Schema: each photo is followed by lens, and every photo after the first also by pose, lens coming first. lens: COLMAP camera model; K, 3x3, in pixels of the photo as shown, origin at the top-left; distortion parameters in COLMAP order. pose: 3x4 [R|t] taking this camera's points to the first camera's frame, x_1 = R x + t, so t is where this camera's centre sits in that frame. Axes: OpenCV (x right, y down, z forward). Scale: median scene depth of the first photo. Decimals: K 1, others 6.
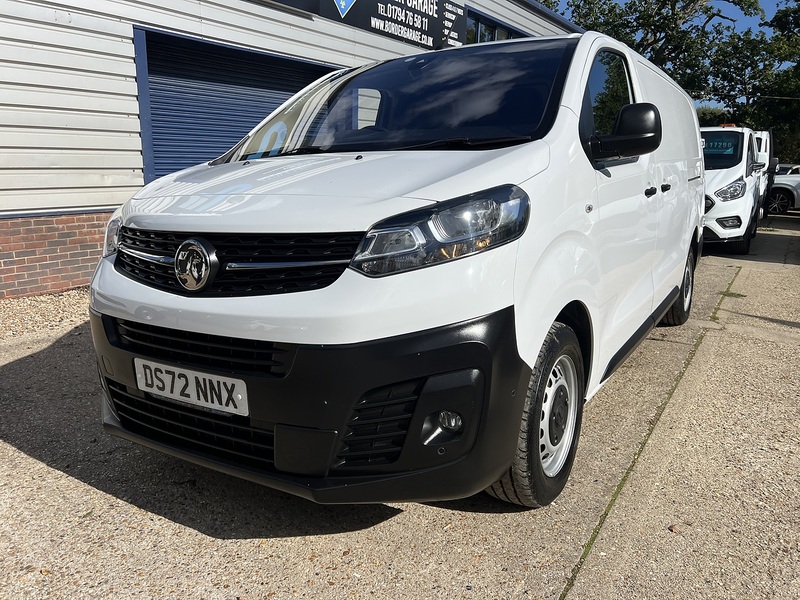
lens RADIAL K [[605.5, 0, 399.9], [0, 605.5, 307.8], [0, 0, 1]] dist [0.051239, -0.058966]
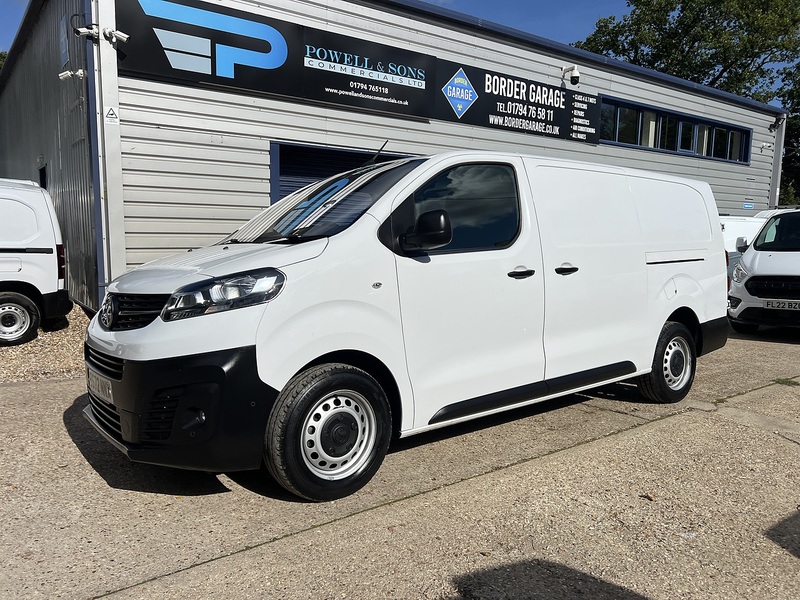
lens RADIAL K [[605.5, 0, 397.2], [0, 605.5, 306.2], [0, 0, 1]] dist [0.051239, -0.058966]
pose [[0.940577, 0.036766, -0.337585, 0.719657], [-0.077500, 0.991127, -0.107990, 0.024811], [0.330619, 0.127736, 0.935080, -0.225506]]
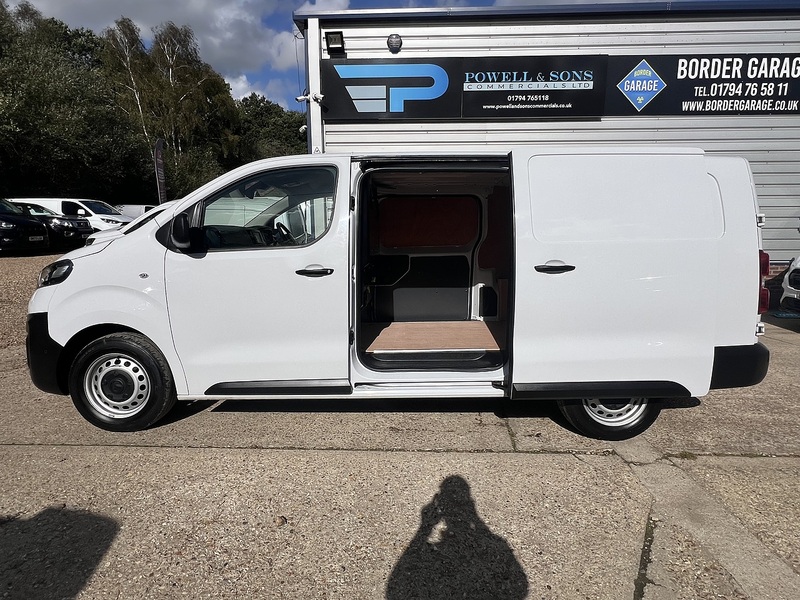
lens RADIAL K [[450.8, 0, 396.3], [0, 450.8, 299.9], [0, 0, 1]] dist [-0.001038, 0.001221]
pose [[0.523610, 0.125218, -0.842706, 1.565243], [-0.190643, 0.981278, 0.027353, -0.235845], [0.830354, 0.146334, 0.537679, 0.808840]]
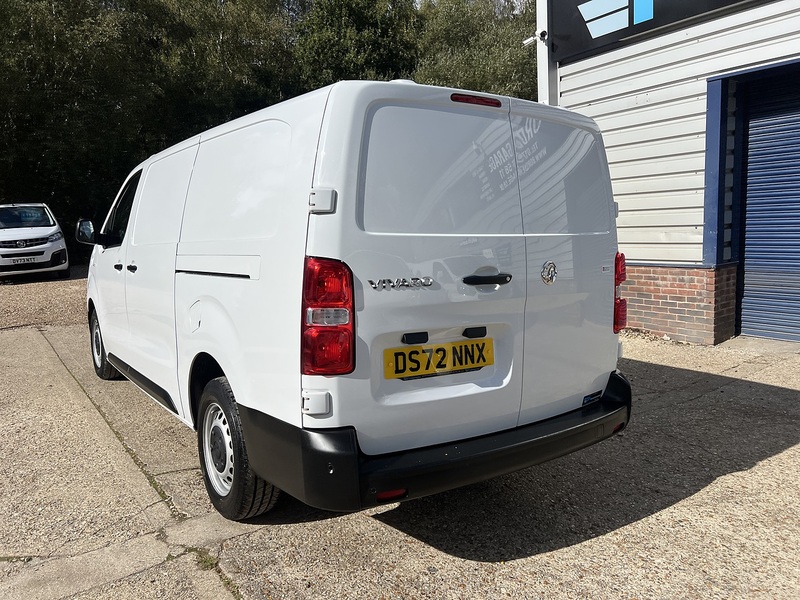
lens RADIAL K [[605.5, 0, 388.1], [0, 605.5, 304.5], [0, 0, 1]] dist [0.051239, -0.058966]
pose [[-0.399548, 0.132210, -0.907128, 1.786403], [-0.171769, 0.961222, 0.215750, -0.636887], [0.900476, 0.242019, -0.361345, 2.573065]]
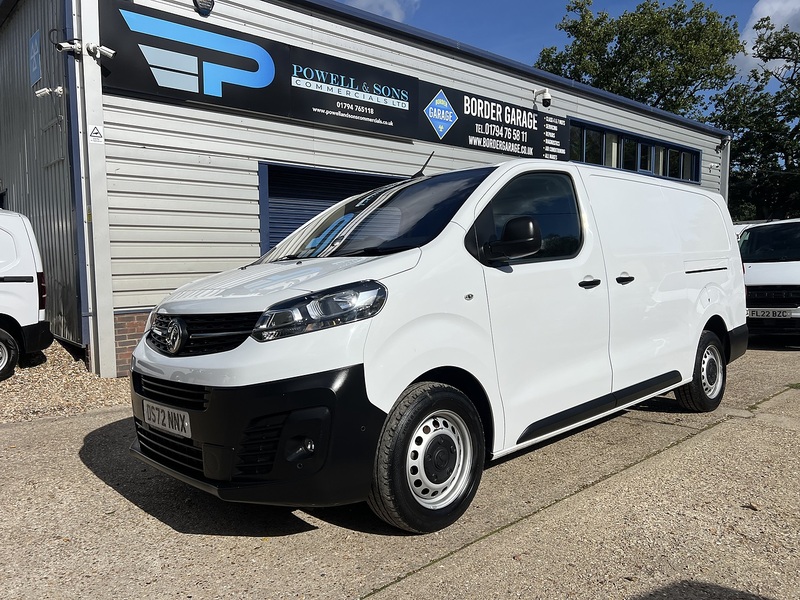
lens RADIAL K [[605.5, 0, 402.5], [0, 605.5, 306.2], [0, 0, 1]] dist [0.051239, -0.058966]
pose [[0.968897, -0.006508, -0.247380, 0.432118], [-0.032691, 0.987528, -0.154015, 0.052808], [0.245296, 0.157312, 0.956600, -0.232528]]
